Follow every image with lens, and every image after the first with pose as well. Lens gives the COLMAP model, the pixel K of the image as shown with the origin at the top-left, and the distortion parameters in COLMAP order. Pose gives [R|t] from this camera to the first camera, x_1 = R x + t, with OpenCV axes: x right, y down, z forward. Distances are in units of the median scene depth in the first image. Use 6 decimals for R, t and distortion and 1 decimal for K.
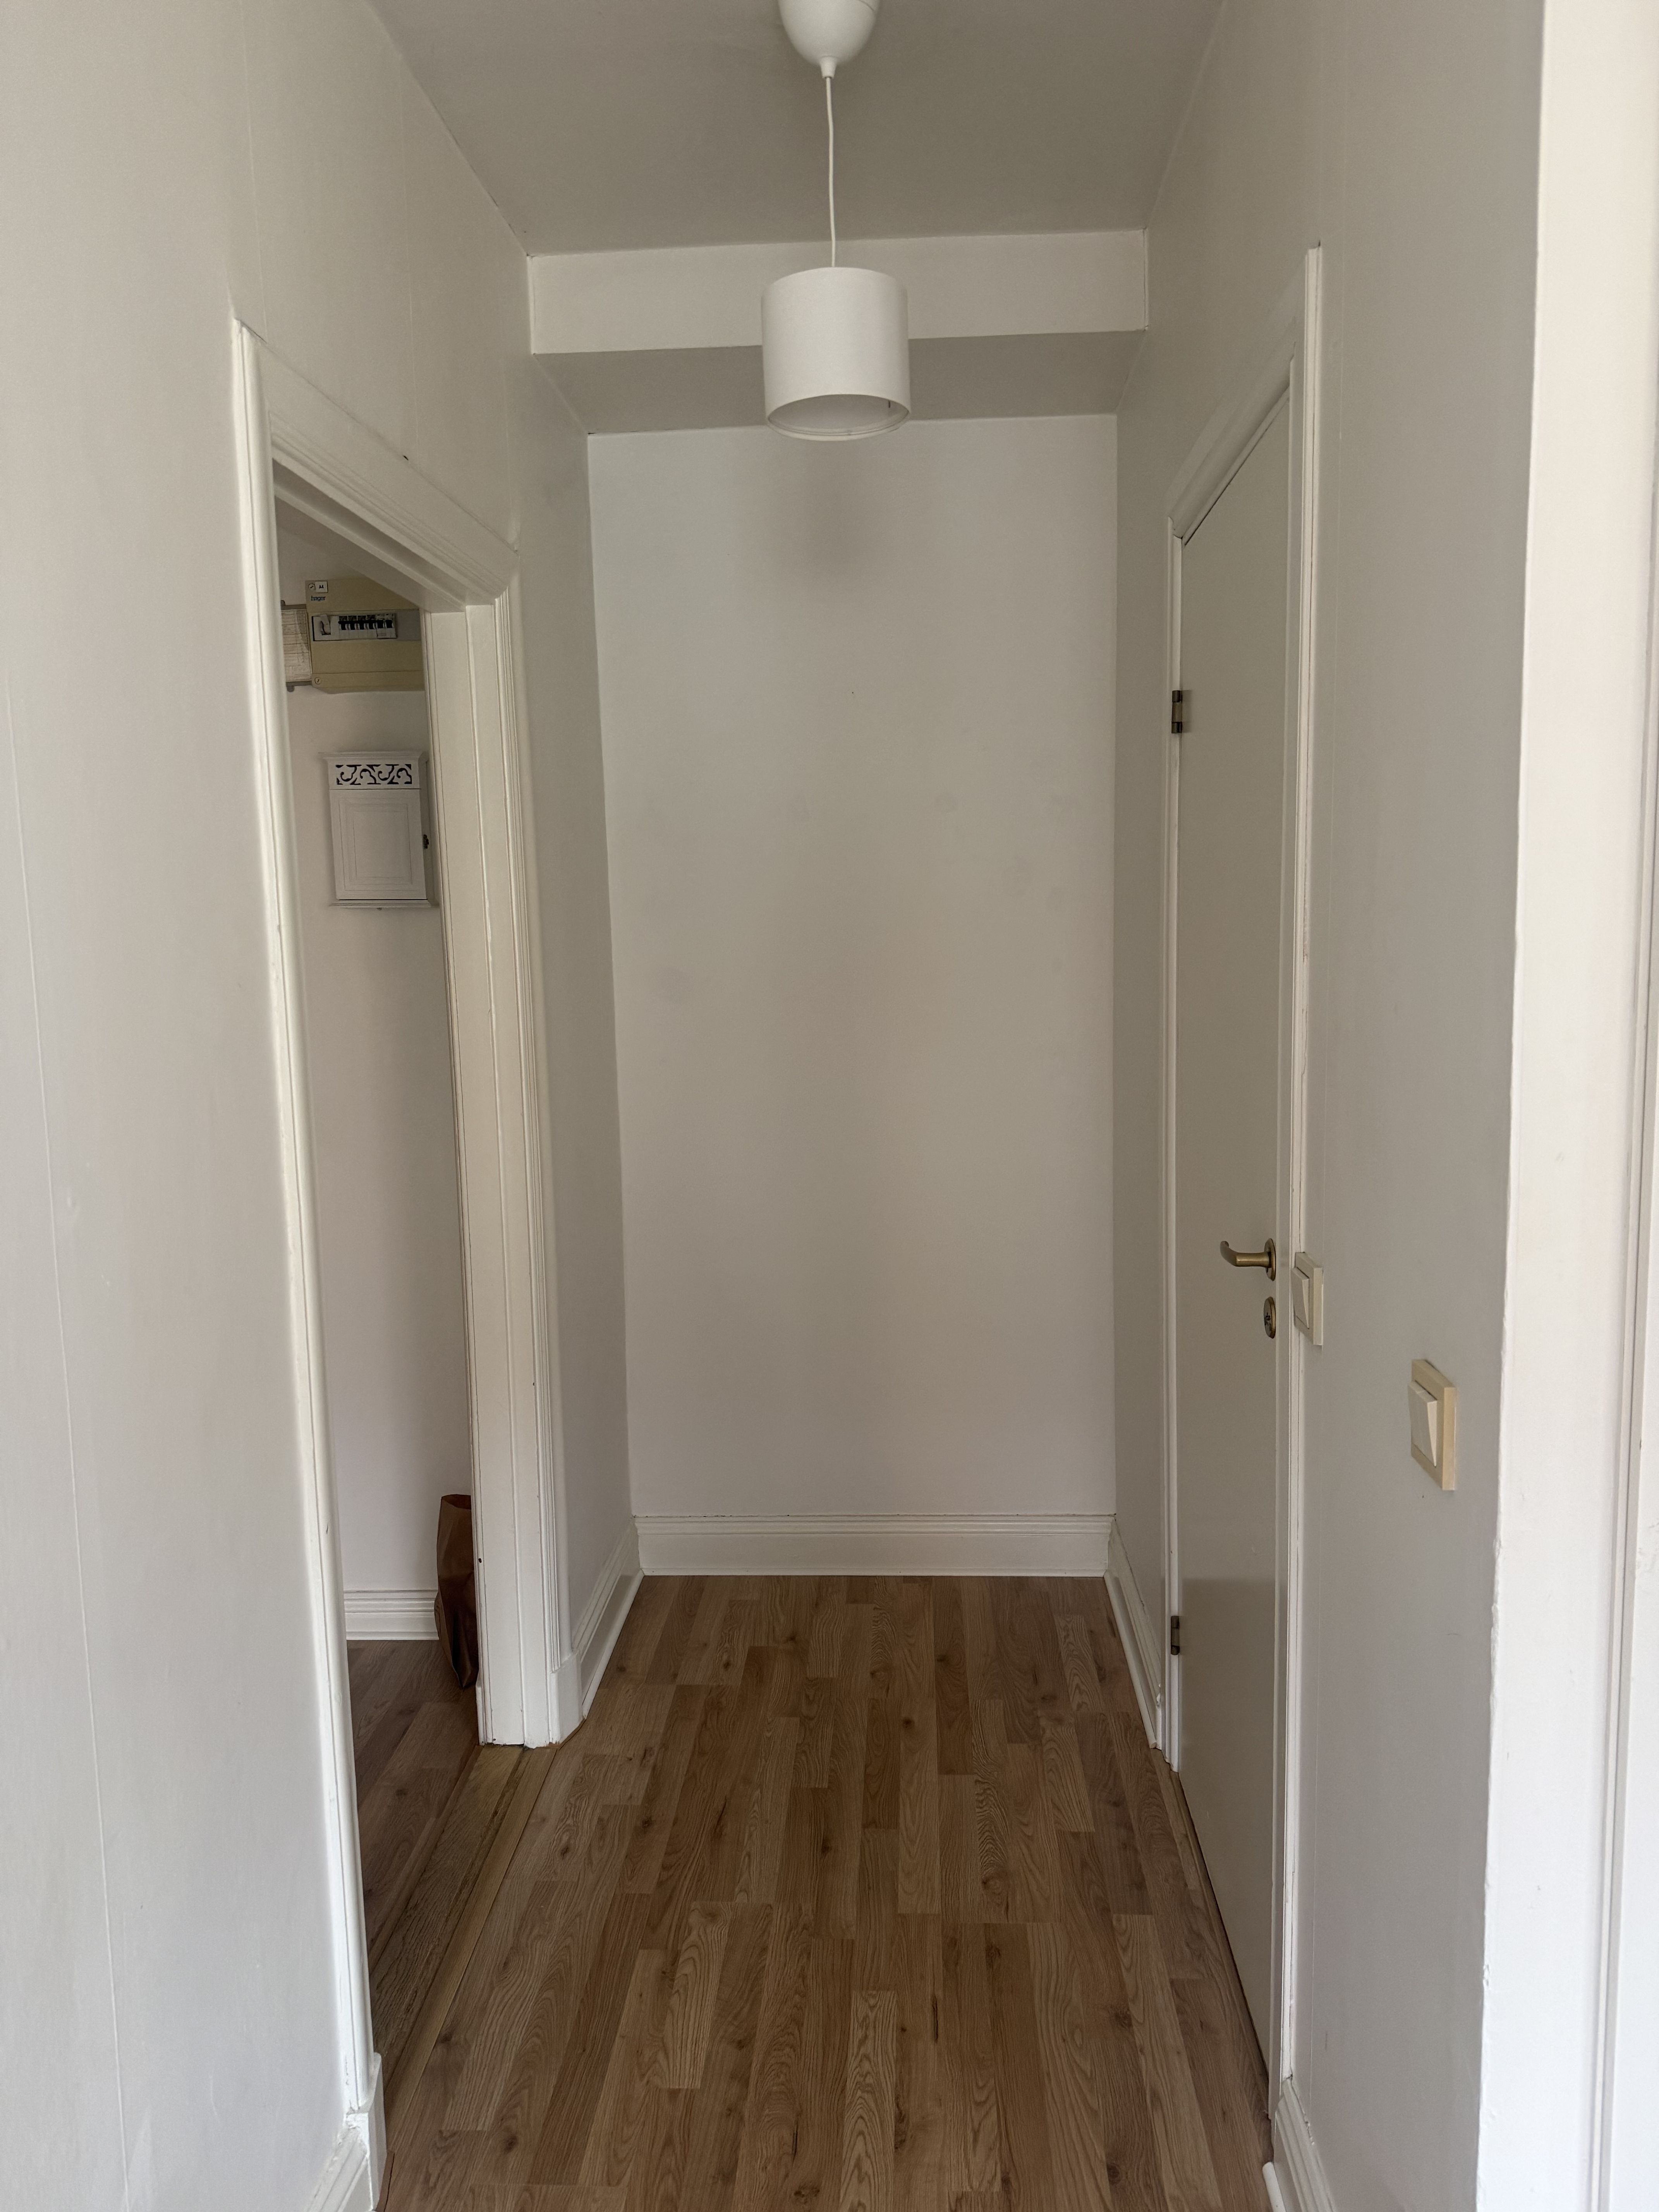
lens RADIAL K [[1557.2, 0, 832.0], [0, 1557.2, 1105.2], [0, 0, 1]] dist [-0.020867, -0.003886]
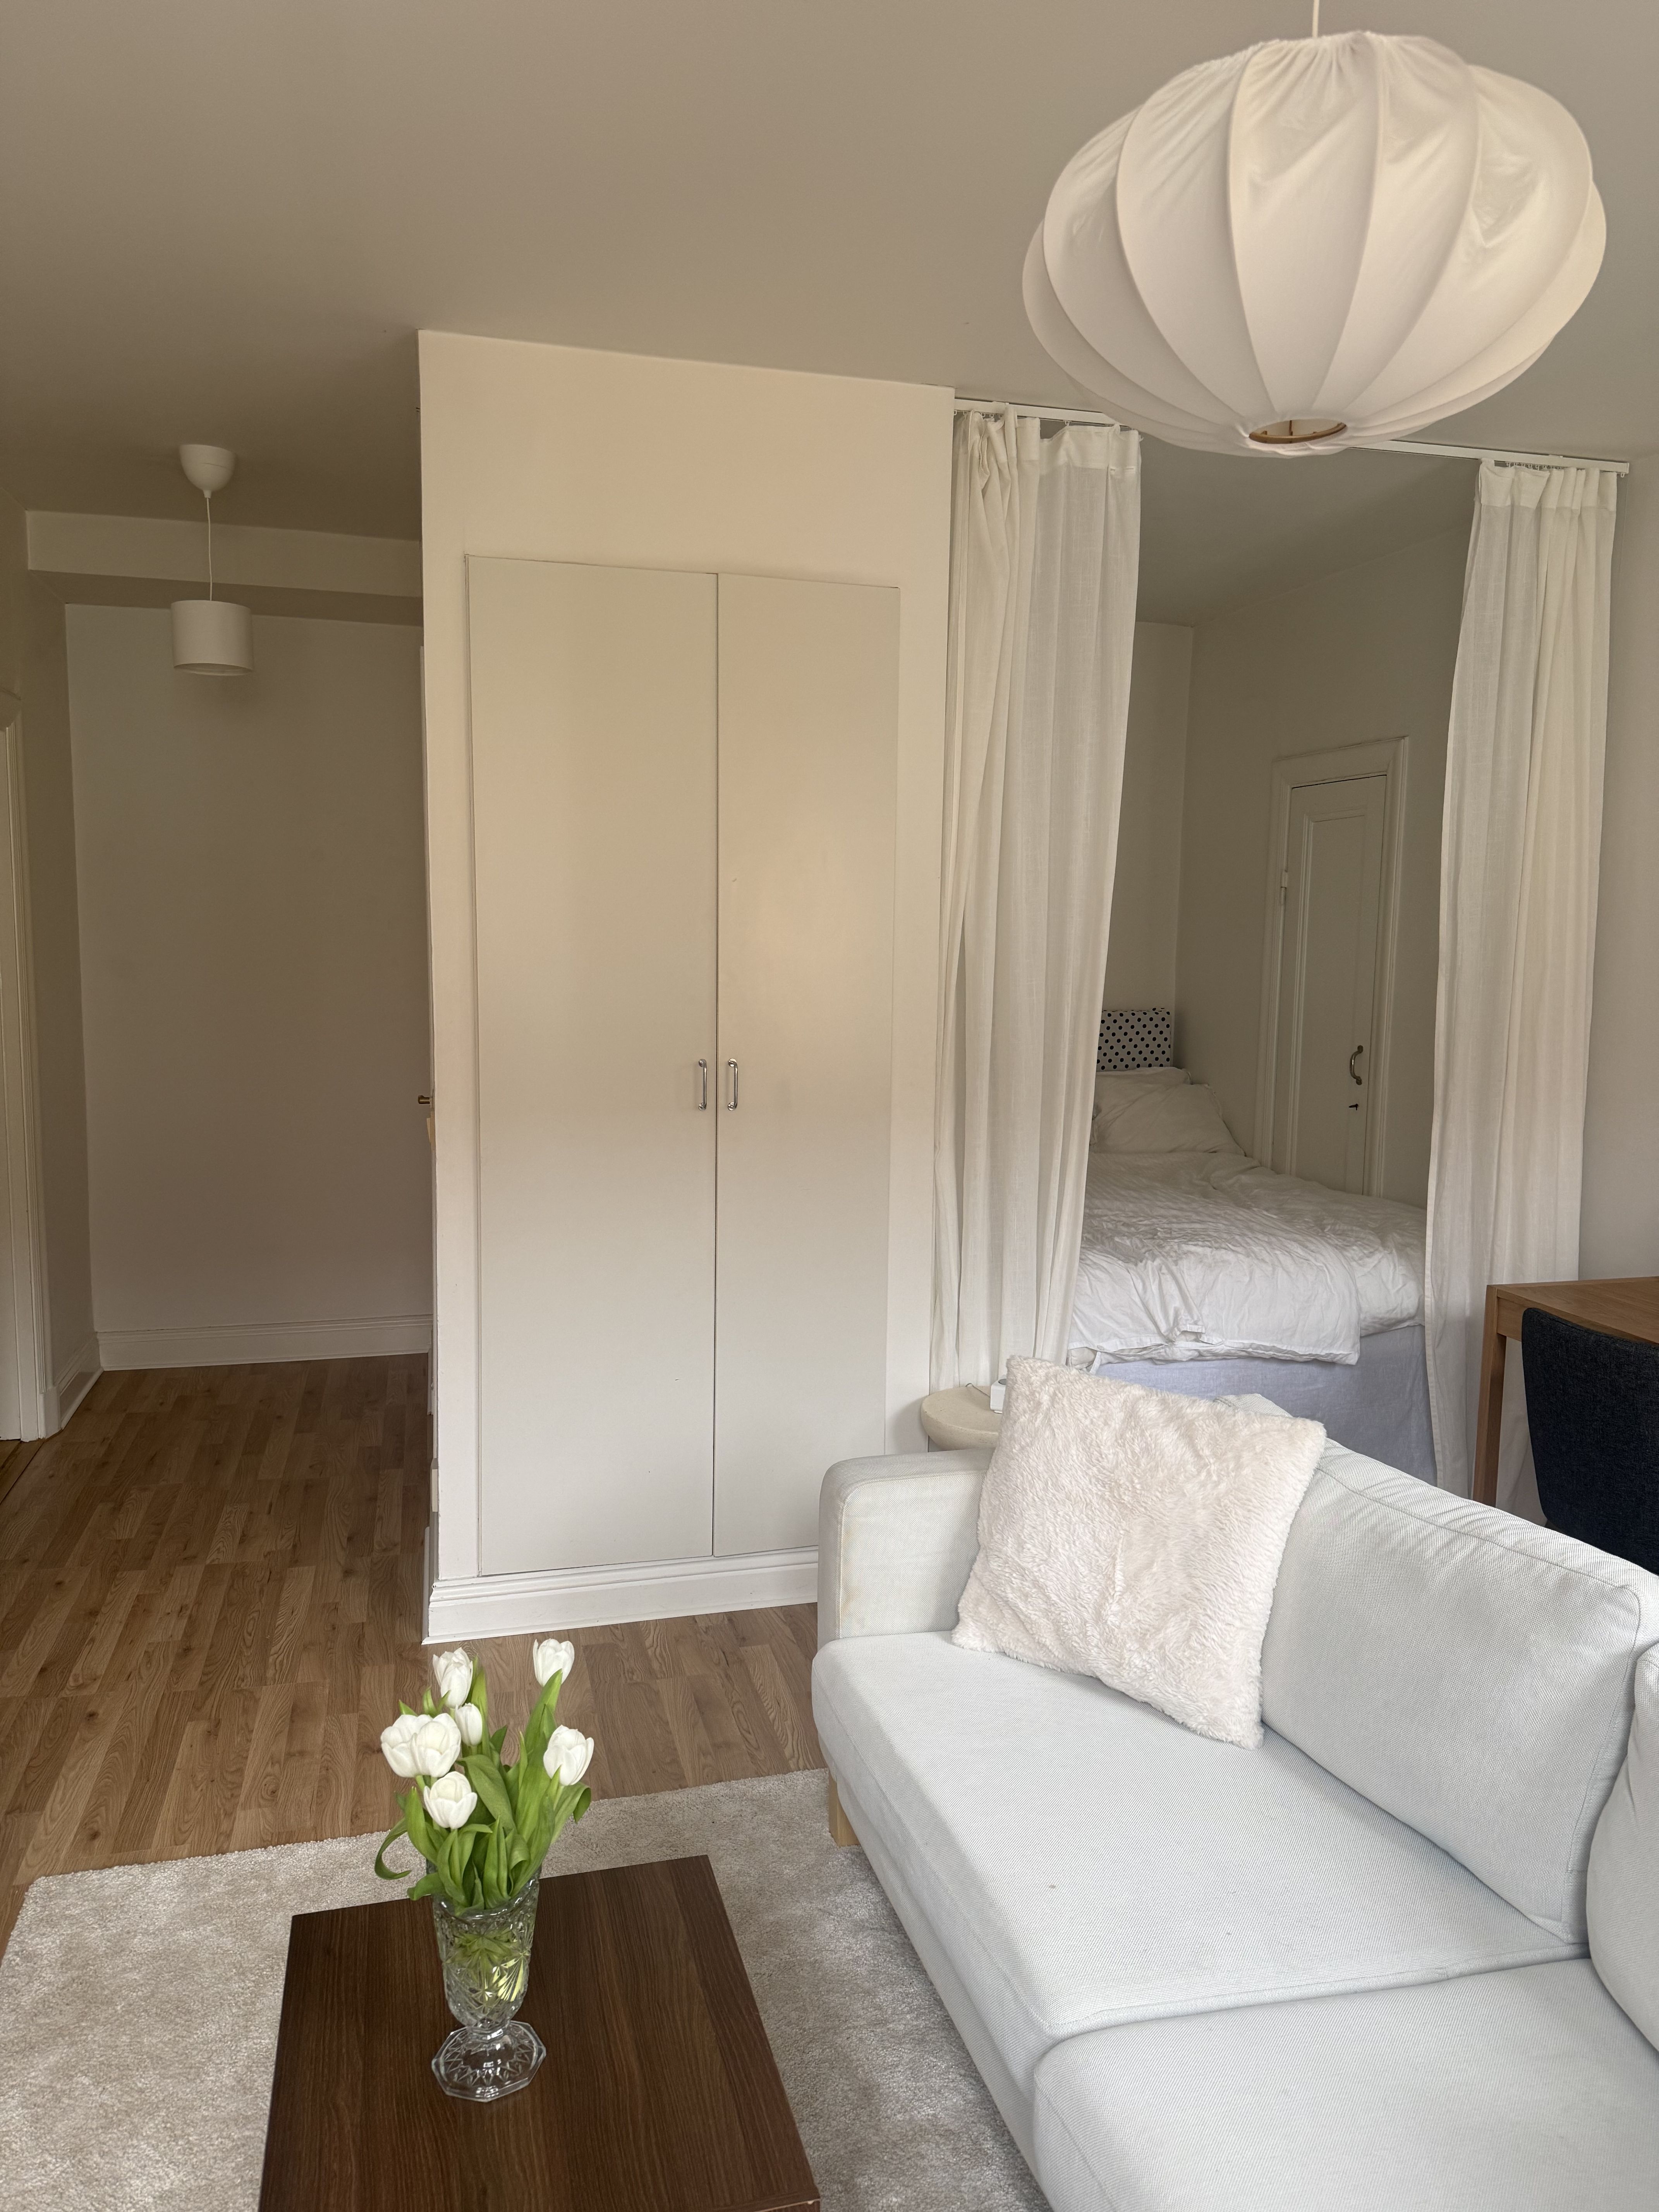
lens RADIAL K [[1557.2, 0, 845.4], [0, 1557.2, 1046.6], [0, 0, 1]] dist [-0.020867, -0.003886]
pose [[0.947814, -0.002622, 0.318812, 0.104344], [0.014386, 0.999299, -0.034548, 0.081151], [-0.318498, 0.037332, 0.947188, -0.829076]]
